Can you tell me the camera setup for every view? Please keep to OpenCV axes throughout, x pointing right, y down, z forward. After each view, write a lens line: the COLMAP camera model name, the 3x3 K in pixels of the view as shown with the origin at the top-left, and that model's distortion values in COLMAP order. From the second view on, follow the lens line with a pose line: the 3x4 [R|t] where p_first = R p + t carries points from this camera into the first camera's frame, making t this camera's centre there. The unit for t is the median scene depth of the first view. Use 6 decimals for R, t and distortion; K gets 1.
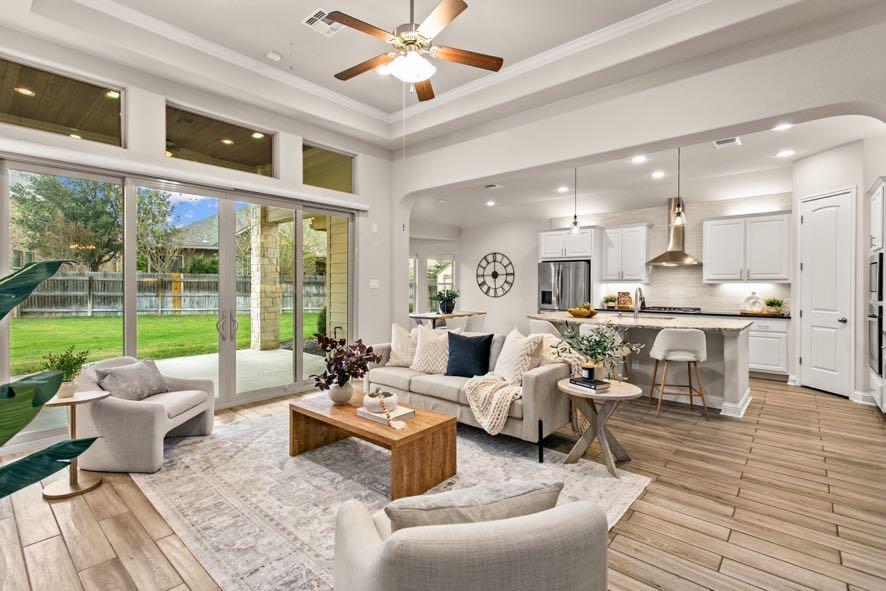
lens RADIAL K [[419.6, 0, 437.0], [0, 419.6, 287.4], [0, 0, 1]] dist [0.006536, 0.000713]
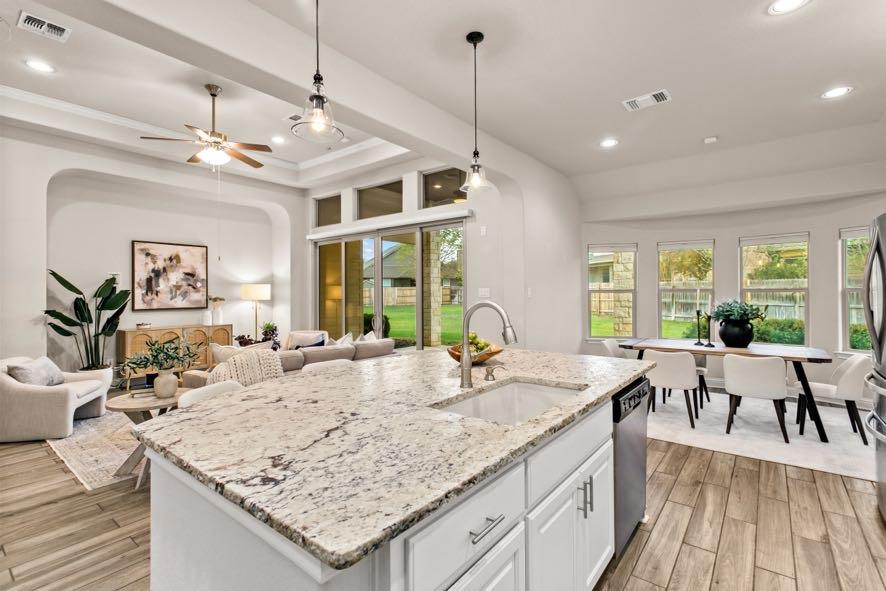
lens RADIAL K [[419.6, 0, 438.6], [0, 419.6, 293.7], [0, 0, 1]] dist [0.006536, 0.000713]
pose [[0.045106, -0.001481, -0.998981, 0.612602], [-0.000709, 0.999999, -0.001514, -0.004254], [0.998982, 0.000776, 0.045105, 0.704311]]
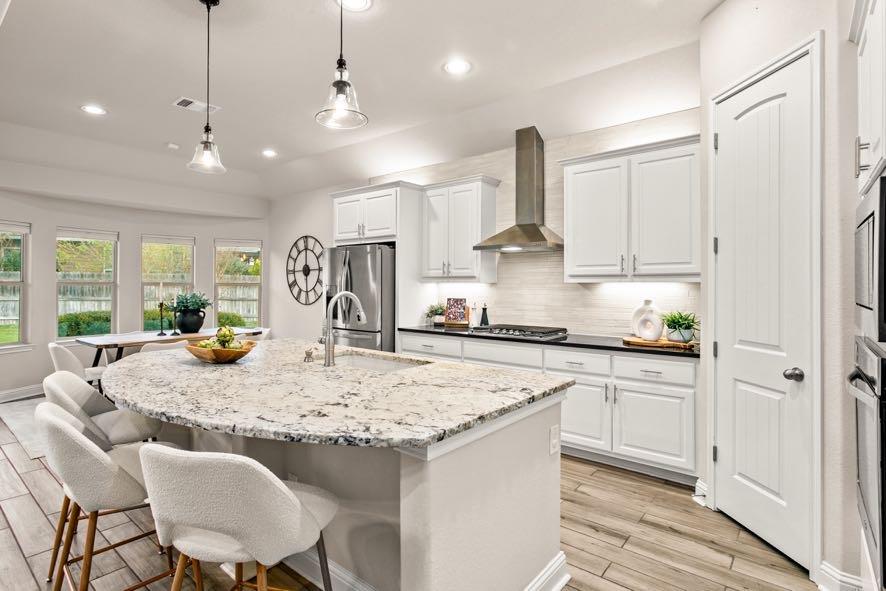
lens RADIAL K [[449.5, 0, 438.7], [0, 449.5, 284.1], [0, 0, 1]] dist [-0.008723, 0.003984]
pose [[0.999461, 0.000412, 0.032830, 0.418369], [-0.000081, 0.999949, -0.010097, -0.002297], [-0.032832, 0.010088, 0.999410, 0.402308]]
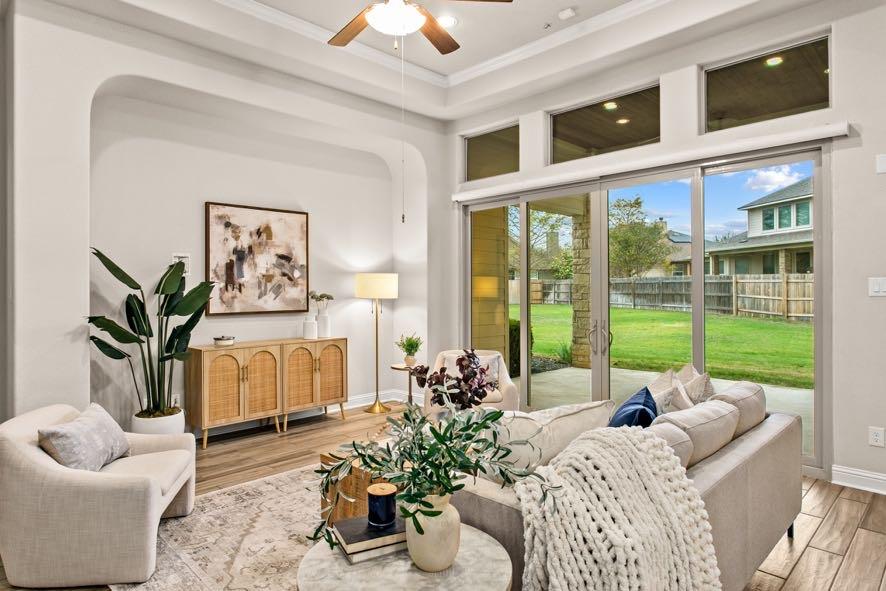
lens RADIAL K [[527.4, 0, 438.2], [0, 527.4, 288.7], [0, 0, 1]] dist [-0.010266, 0.003356]
pose [[-0.074100, -0.003167, -0.997246, 0.367735], [-0.002523, 0.999992, -0.002988, -0.003074], [0.997248, 0.002294, -0.074107, 0.461642]]
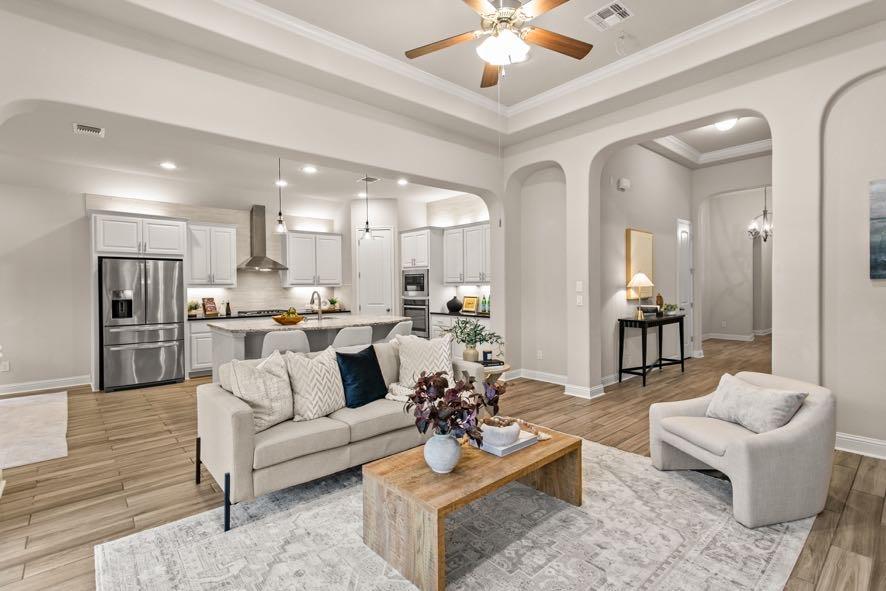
lens RADIAL K [[419.6, 0, 439.6], [0, 419.6, 290.6], [0, 0, 1]] dist [0.006536, 0.000713]
pose [[0.136554, -0.013126, 0.990546, -0.391907], [0.017672, 0.999785, 0.010812, -0.005374], [-0.990475, 0.016028, 0.136756, 0.405758]]
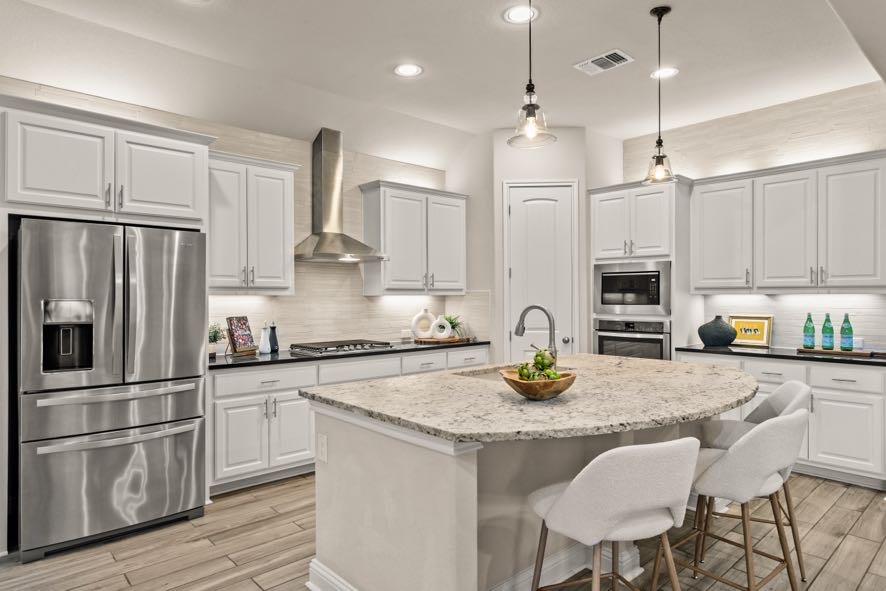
lens RADIAL K [[527.4, 0, 440.0], [0, 527.4, 295.1], [0, 0, 1]] dist [-0.010266, 0.003356]
pose [[0.116541, -0.000123, 0.993186, -0.058215], [0.010927, 0.999940, -0.001159, -0.007929], [-0.993126, 0.010988, 0.116536, 0.769888]]
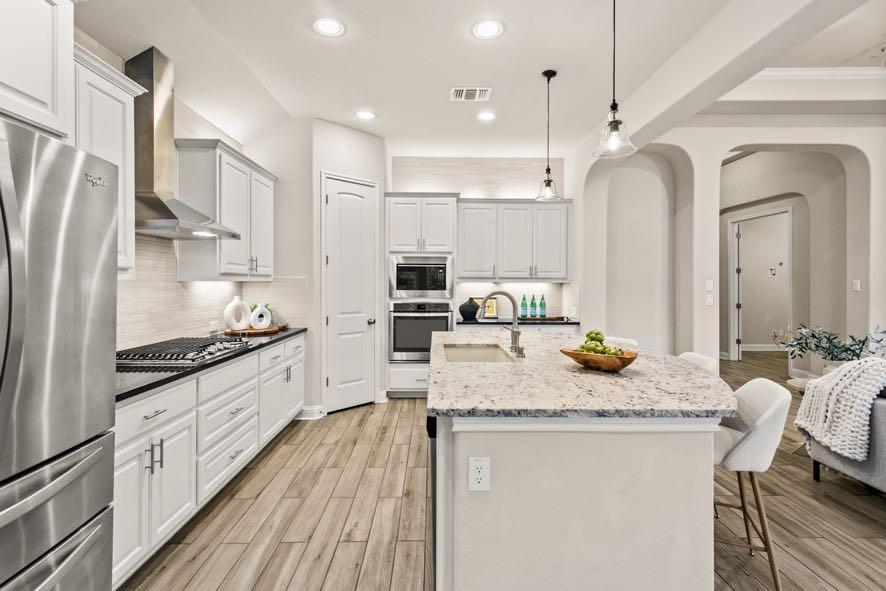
lens RADIAL K [[419.6, 0, 434.3], [0, 419.6, 281.7], [0, 0, 1]] dist [0.006536, 0.000713]
pose [[-0.660271, -0.001961, 0.751025, 0.116926], [0.001681, 0.999990, 0.004089, -0.009881], [-0.751025, 0.003962, -0.660261, 1.033596]]
